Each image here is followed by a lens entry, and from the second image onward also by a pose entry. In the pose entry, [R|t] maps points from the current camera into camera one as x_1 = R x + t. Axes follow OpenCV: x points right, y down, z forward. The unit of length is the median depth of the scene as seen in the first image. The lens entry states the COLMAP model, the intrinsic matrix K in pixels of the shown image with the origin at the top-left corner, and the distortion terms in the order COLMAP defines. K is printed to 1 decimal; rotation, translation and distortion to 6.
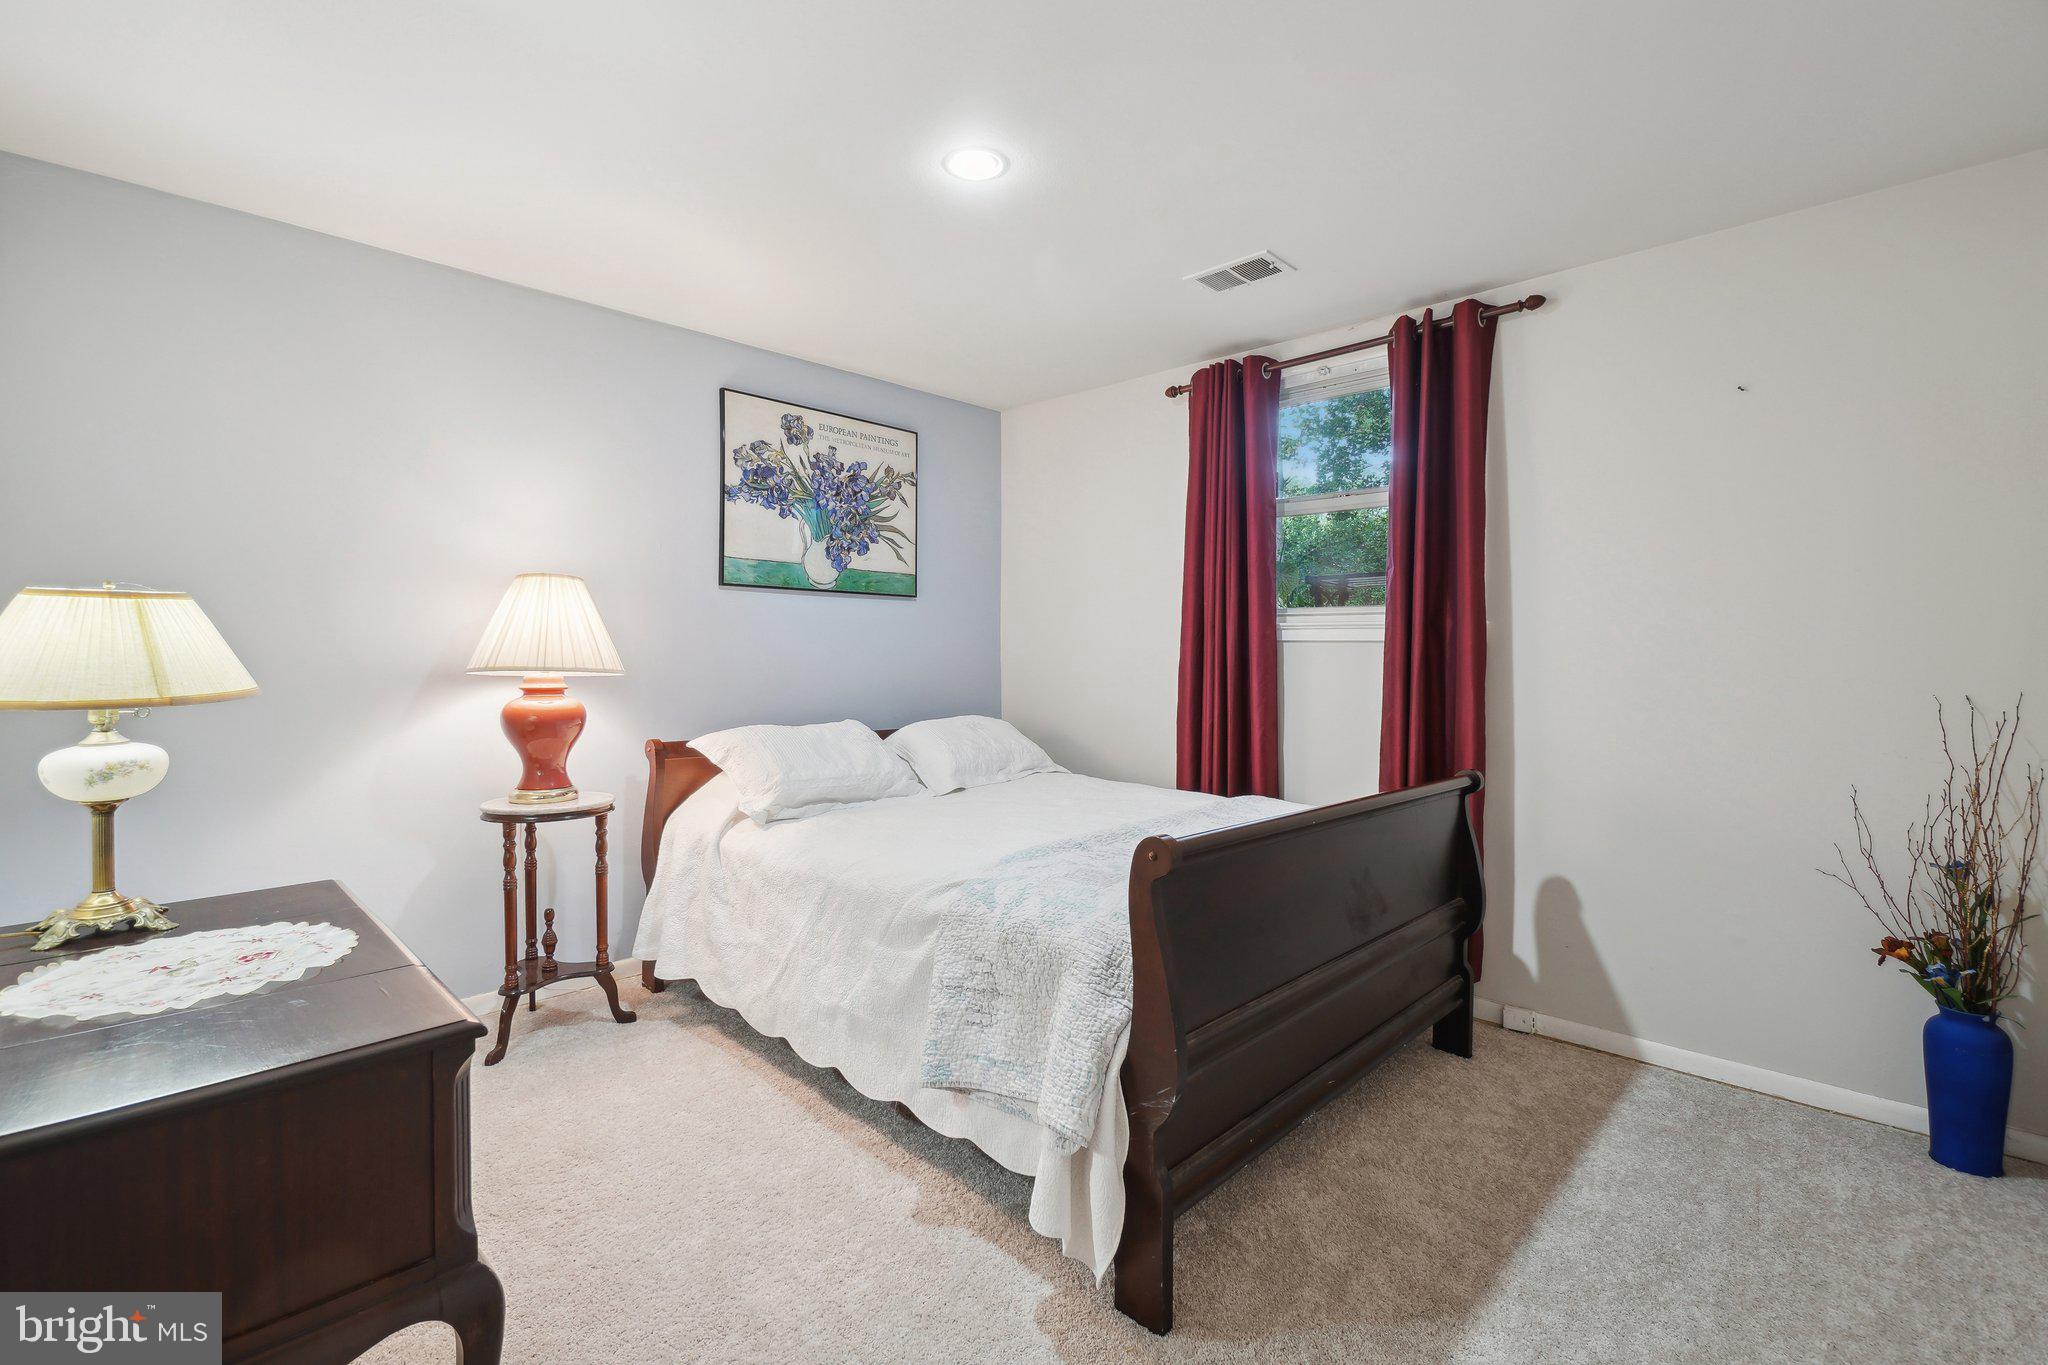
lens RADIAL K [[922.2, 0, 1017.1], [0, 922.2, 670.2], [0, 0, 1]] dist [-0.003625, -0.000295]
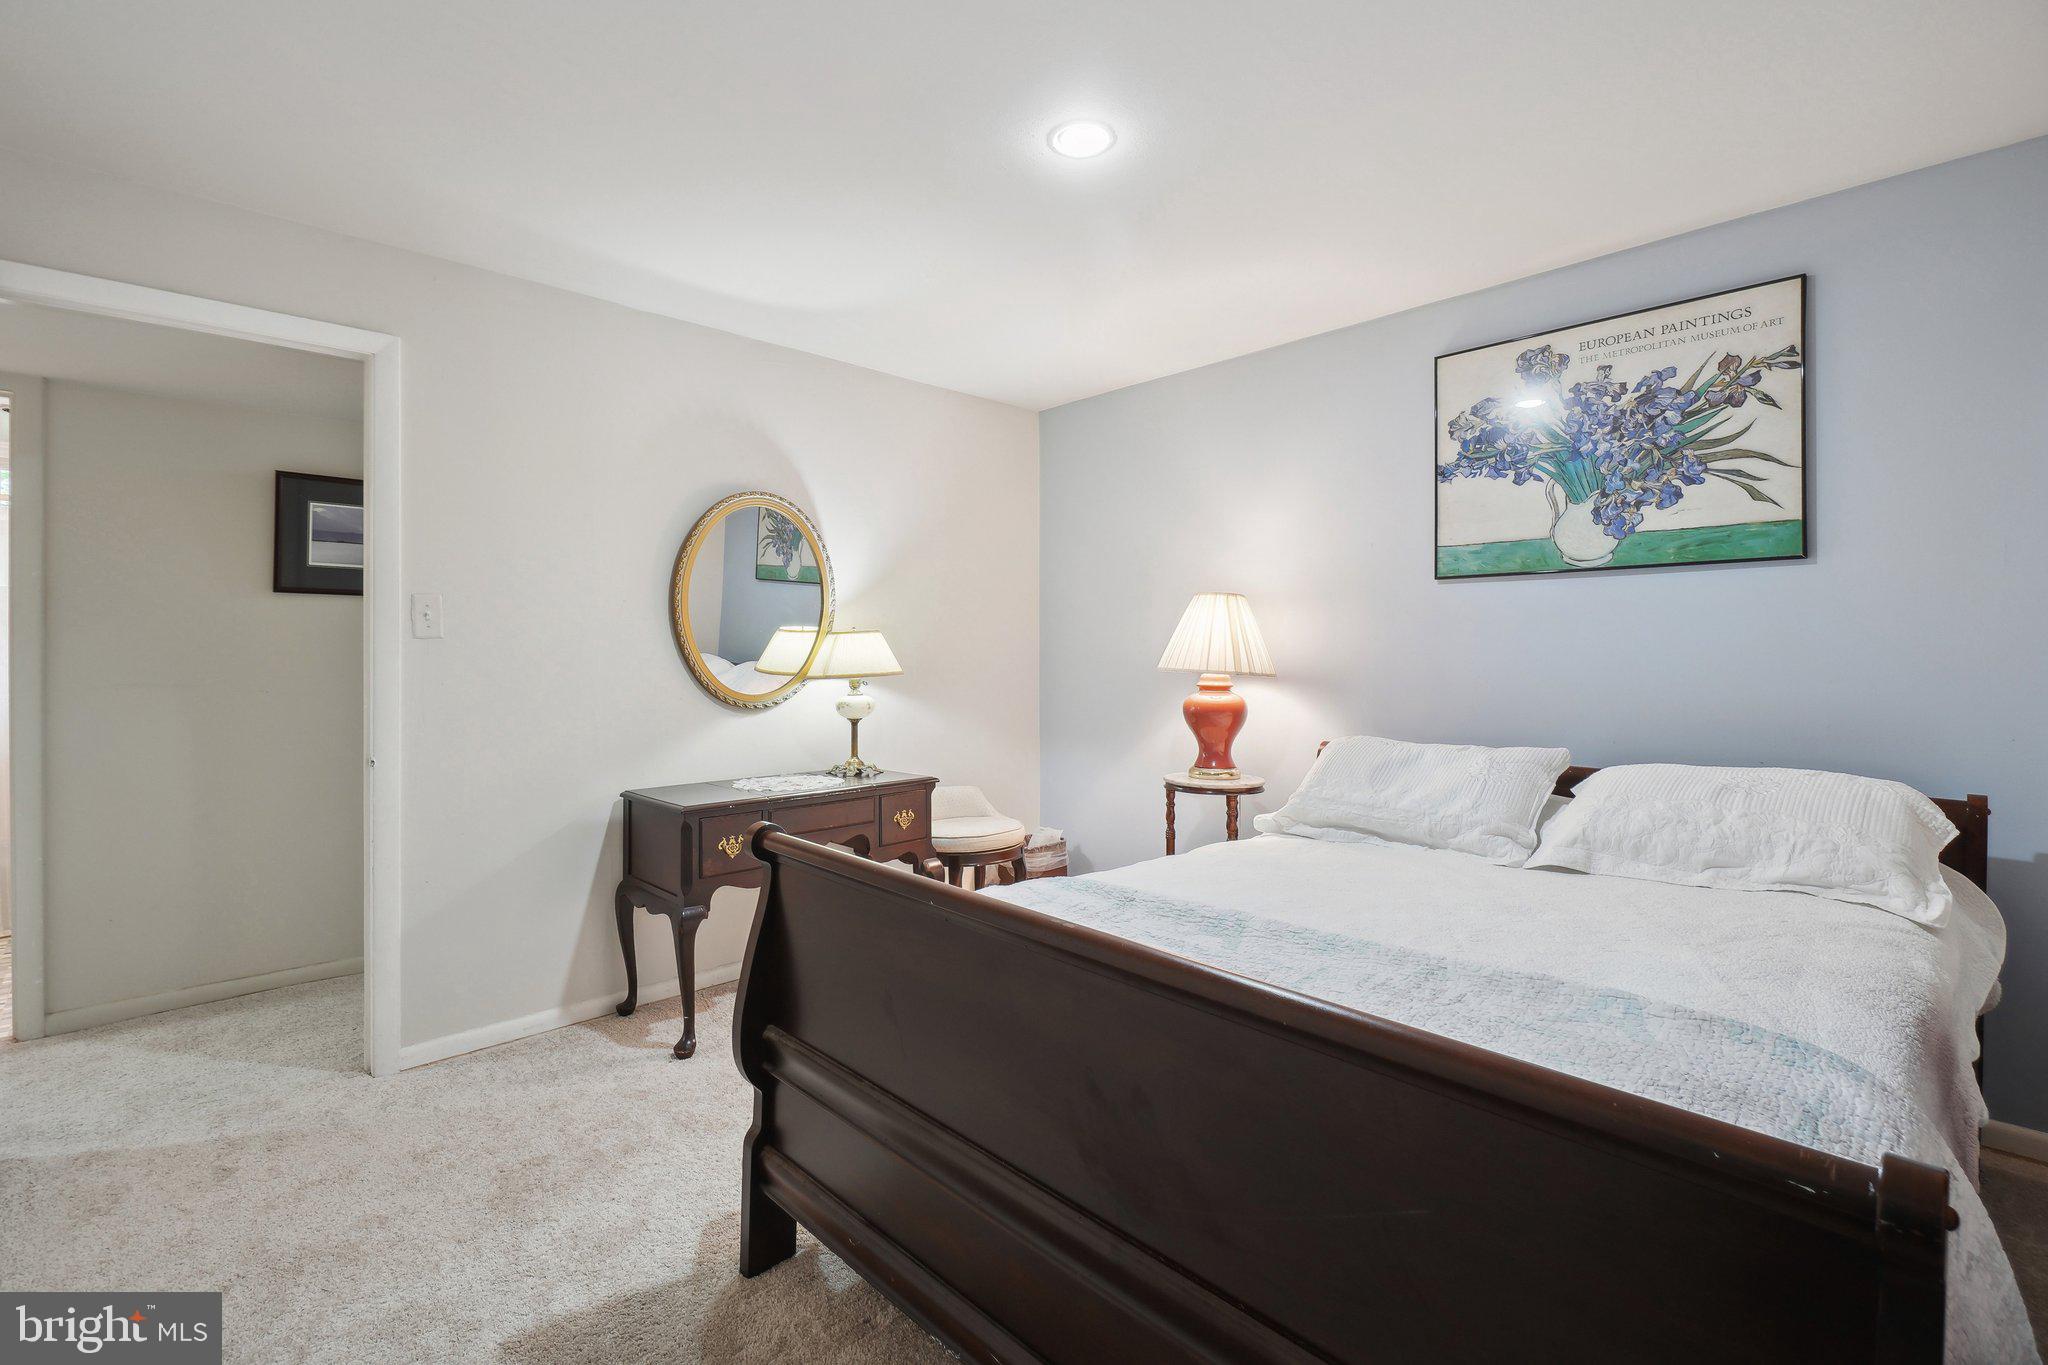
lens RADIAL K [[922.2, 0, 1010.0], [0, 922.2, 661.2], [0, 0, 1]] dist [-0.003625, -0.000295]
pose [[-0.048897, 0.001226, -0.998803, 0.545482], [-0.016643, 0.999859, 0.002043, -0.008085], [0.998665, 0.016723, -0.048870, 0.592338]]
